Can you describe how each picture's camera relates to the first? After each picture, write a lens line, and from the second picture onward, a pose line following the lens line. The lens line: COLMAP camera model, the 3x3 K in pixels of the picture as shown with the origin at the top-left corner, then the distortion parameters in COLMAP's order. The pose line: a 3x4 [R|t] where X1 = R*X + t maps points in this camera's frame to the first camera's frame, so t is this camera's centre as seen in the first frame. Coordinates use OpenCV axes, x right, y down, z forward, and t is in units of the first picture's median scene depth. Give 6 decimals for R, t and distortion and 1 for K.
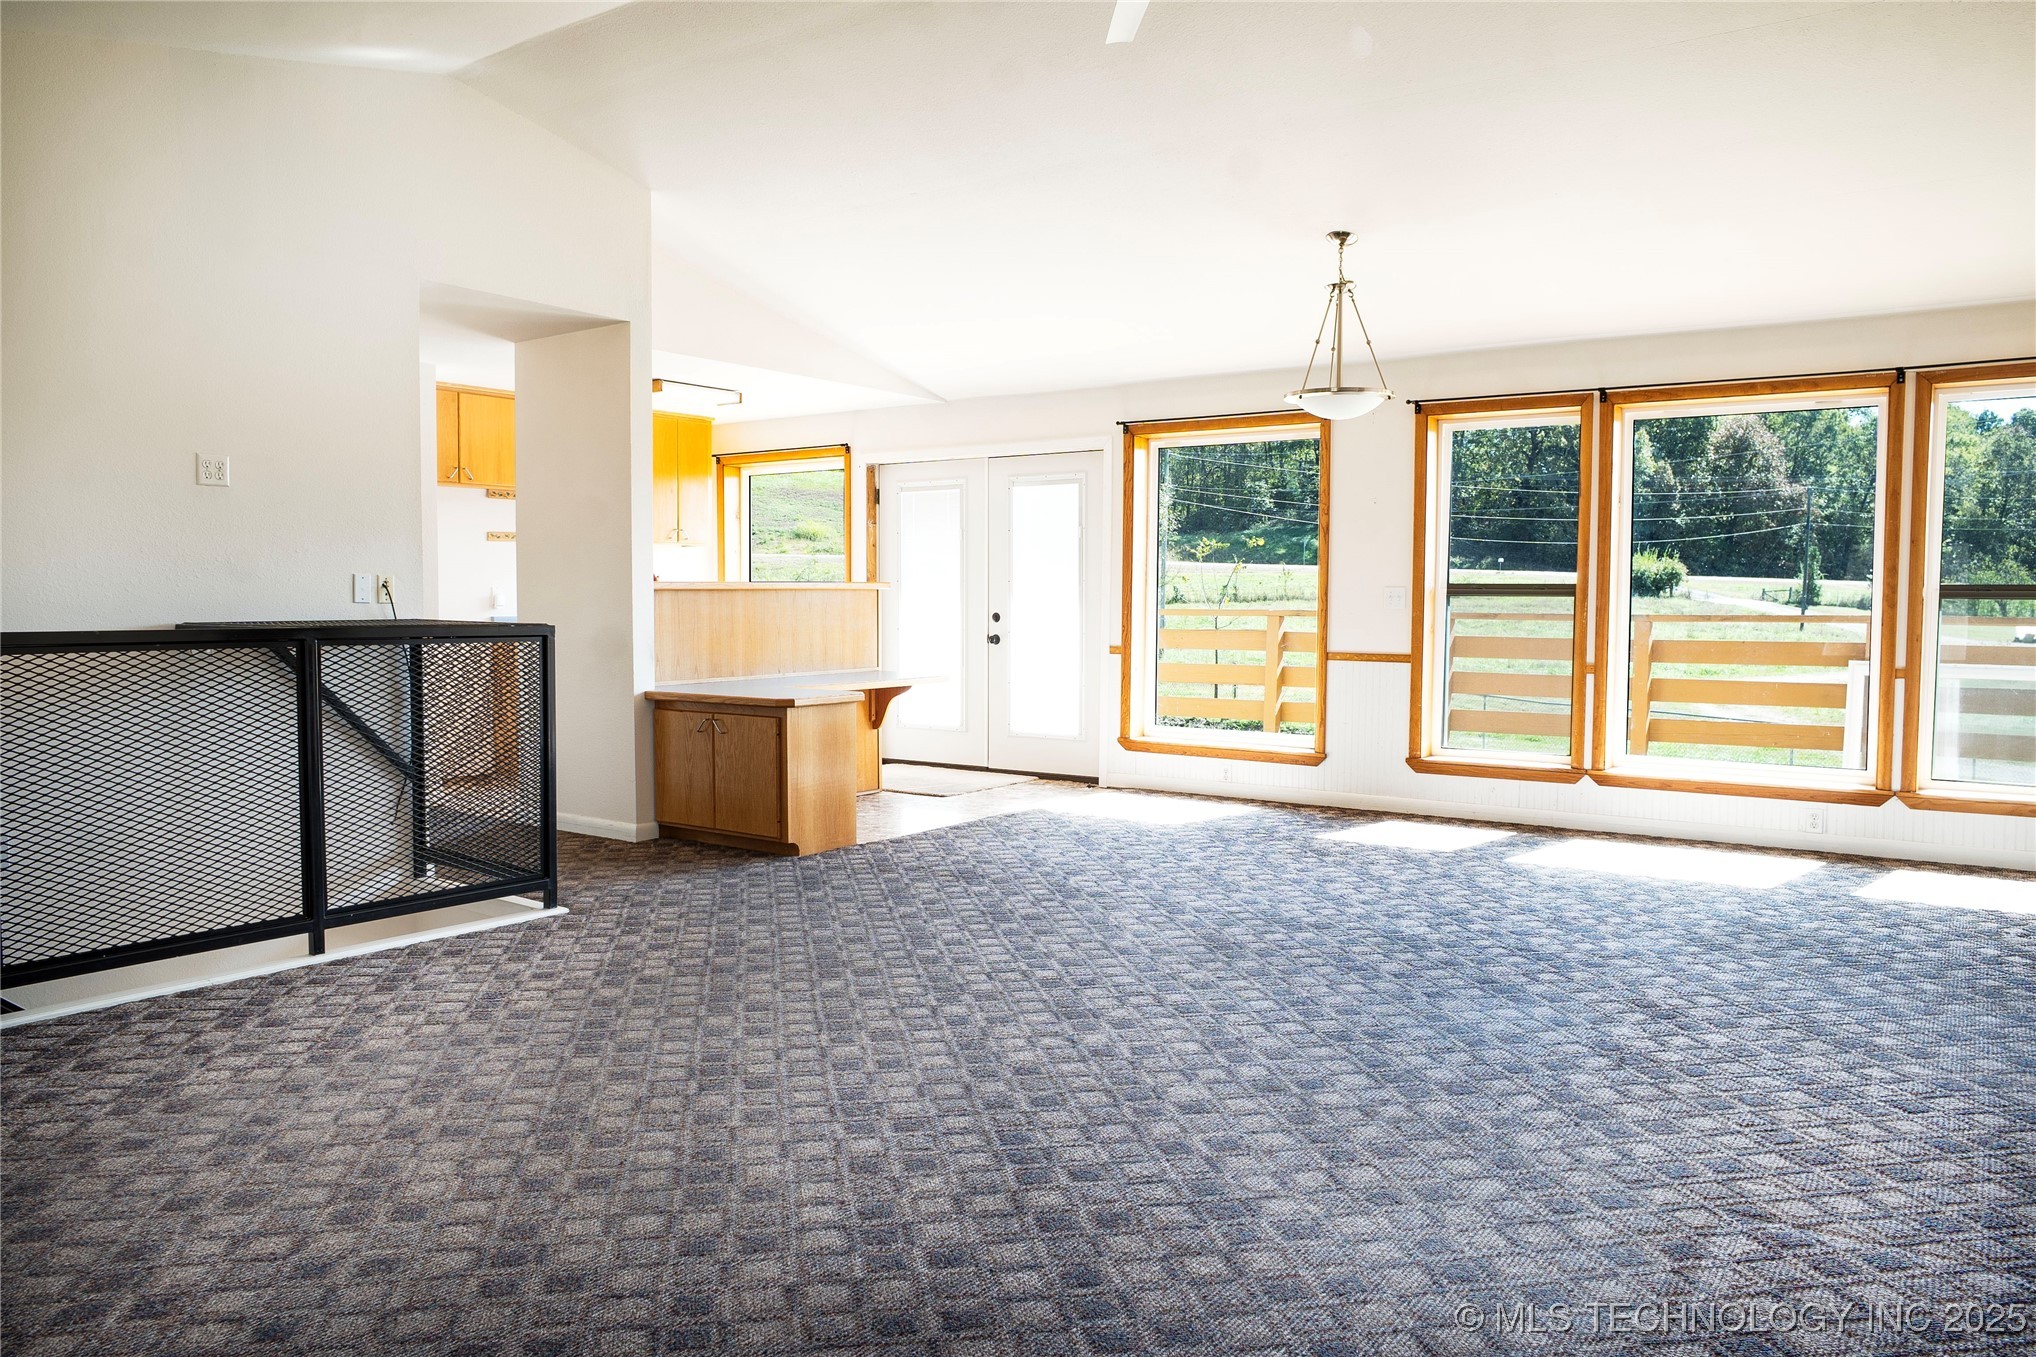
lens RADIAL K [[1430.8, 0, 1018.0], [0, 1430.8, 678.5], [0, 0, 1]] dist [-0.081584, 0.052536]
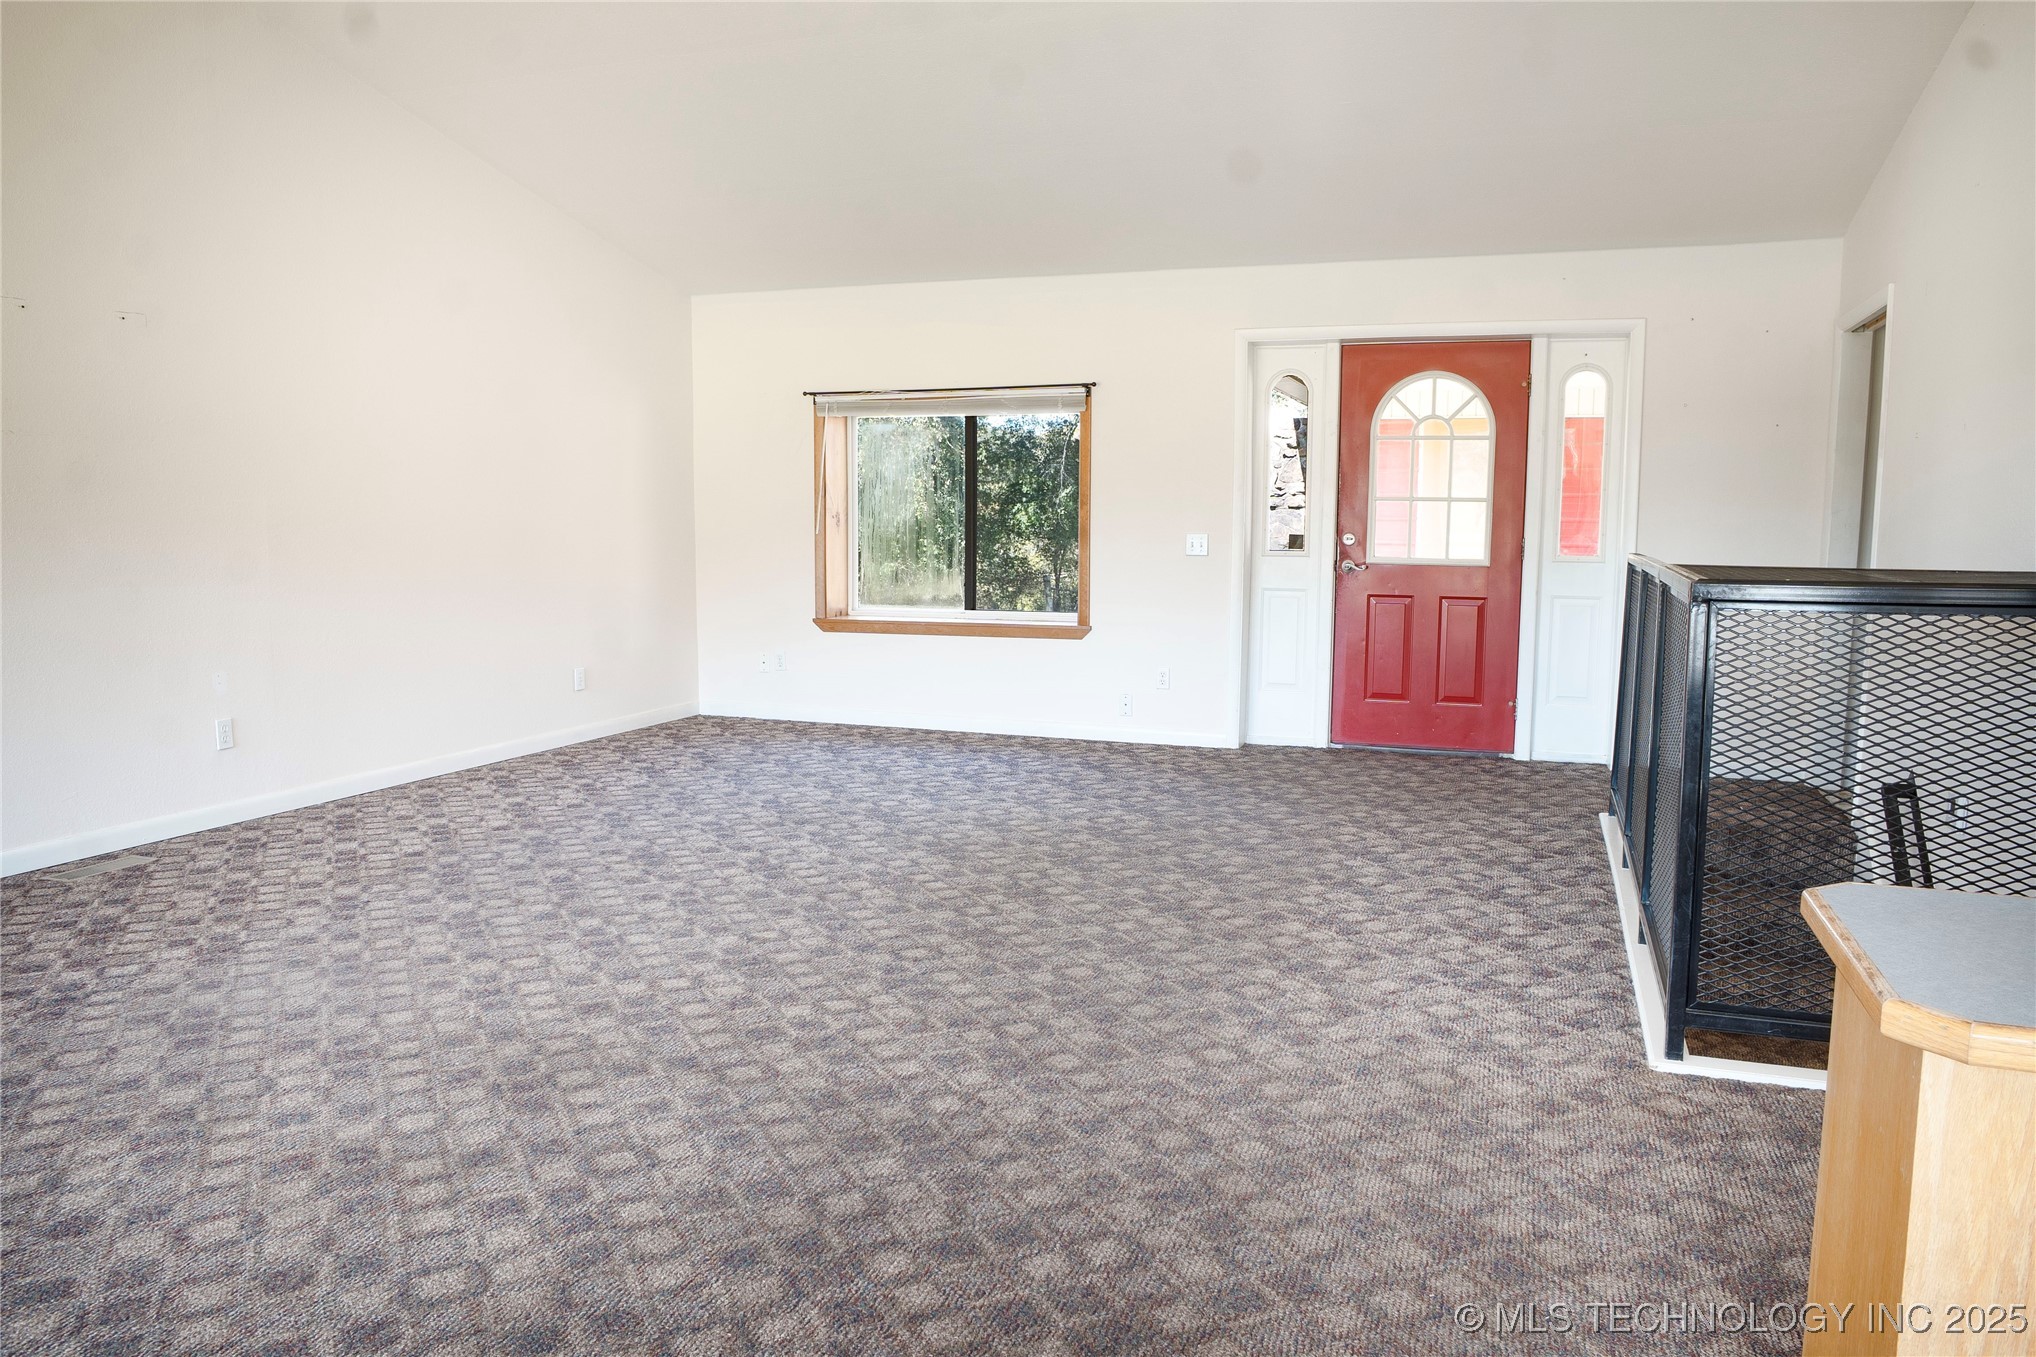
lens RADIAL K [[1430.8, 0, 1018.0], [0, 1430.8, 678.5], [0, 0, 1]] dist [-0.081584, 0.052536]
pose [[-0.963696, 0.018512, -0.266360, 0.107428], [-0.026500, 0.986036, 0.164409, -0.102142], [0.265684, 0.165499, -0.949748, 1.767929]]
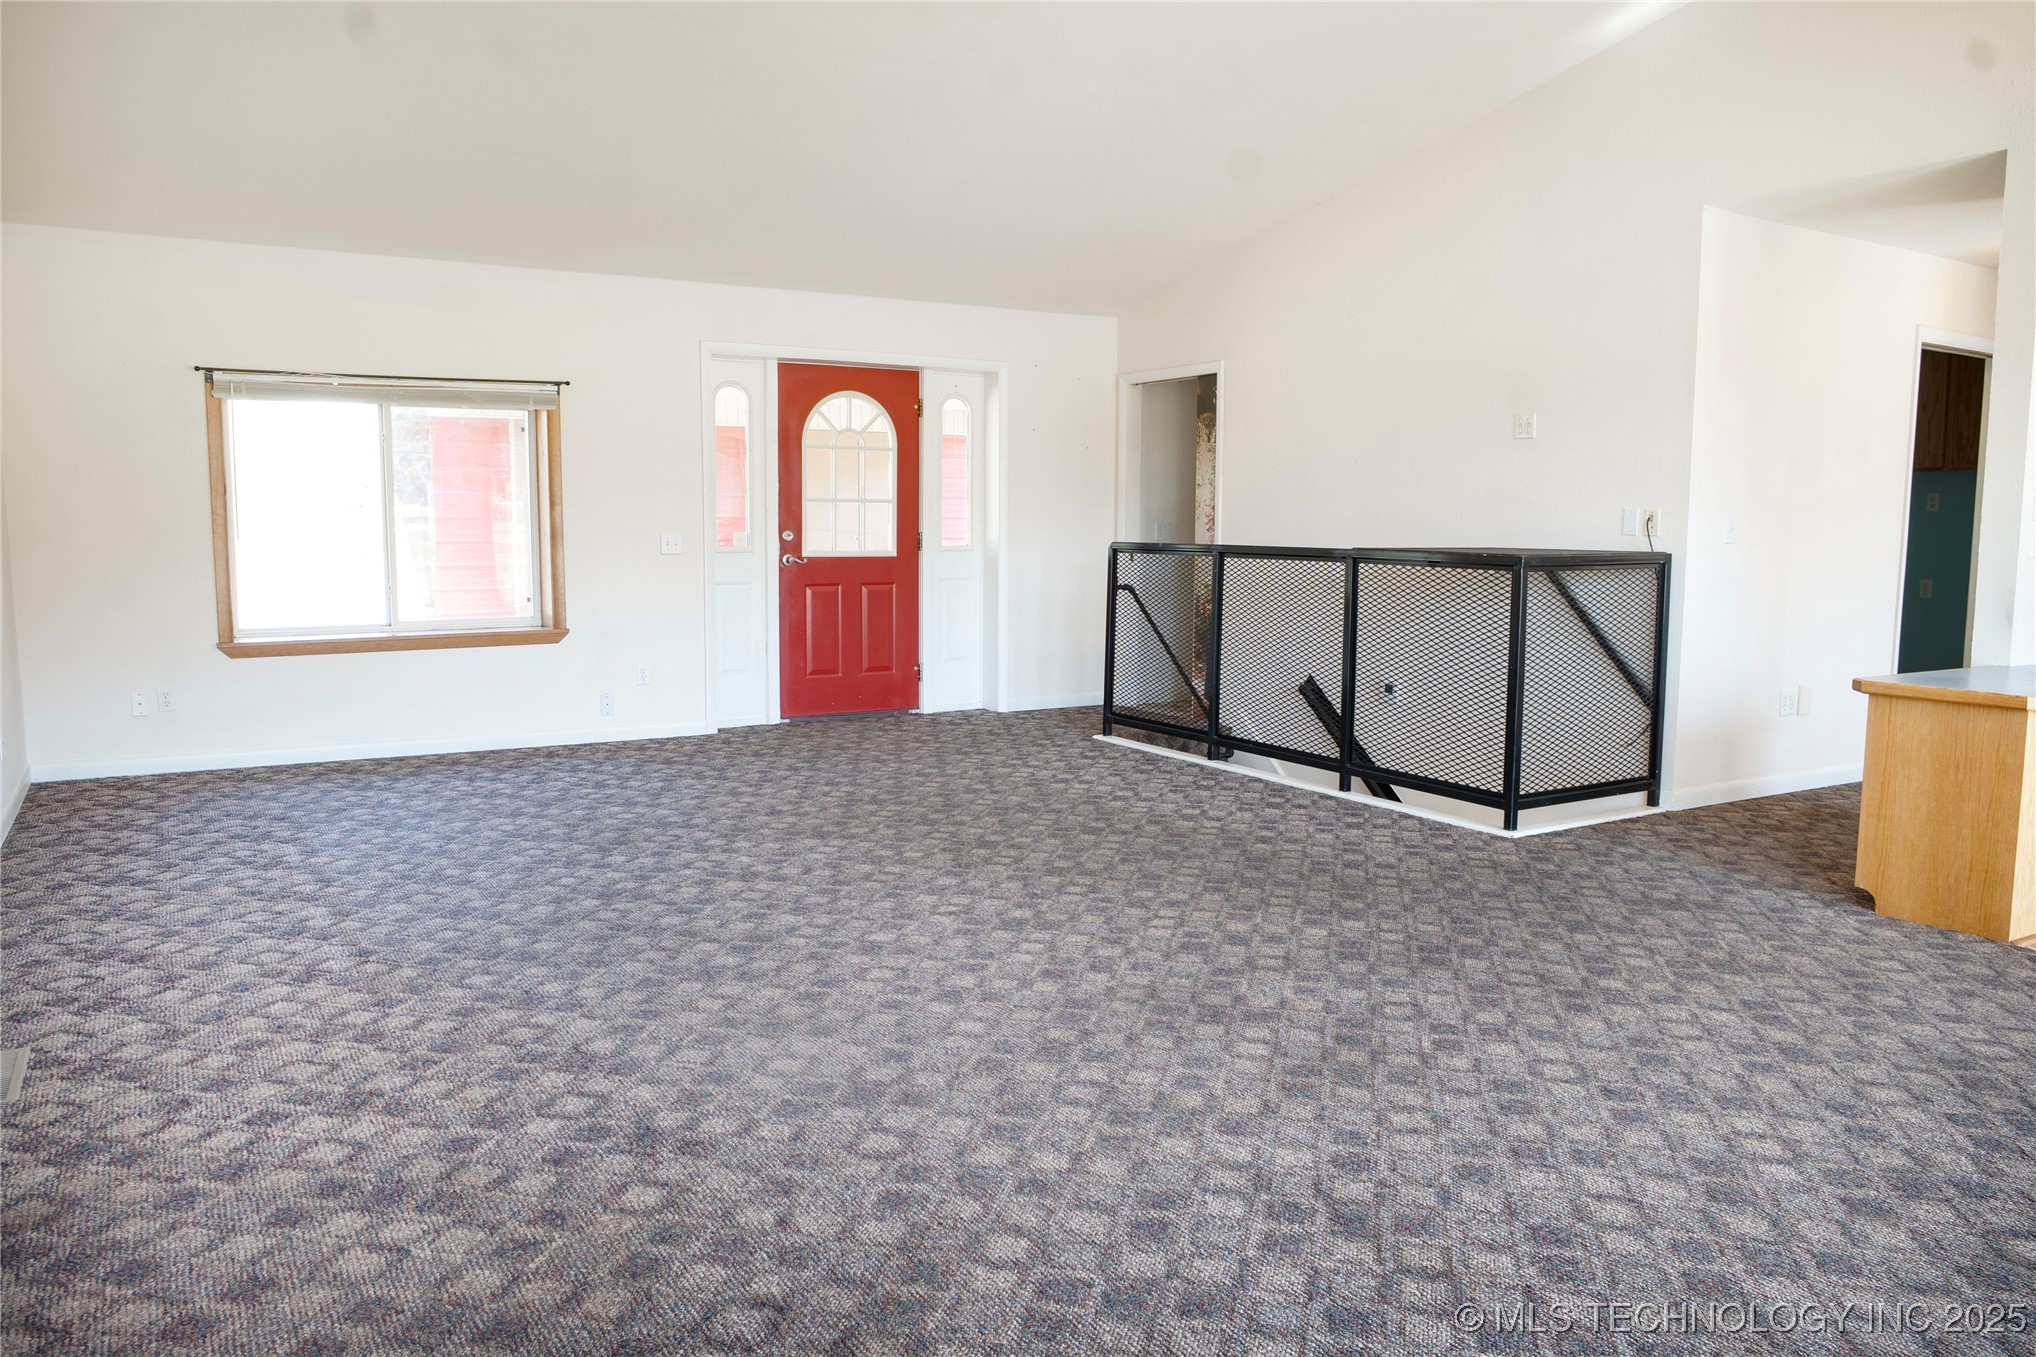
lens RADIAL K [[1430.8, 0, 1018.0], [0, 1430.8, 678.5], [0, 0, 1]] dist [-0.081584, 0.052536]
pose [[-0.398338, 0.094265, -0.912382, 0.904667], [-0.059290, 0.989979, 0.128168, -0.071649], [0.915321, 0.105149, -0.388757, 1.285005]]
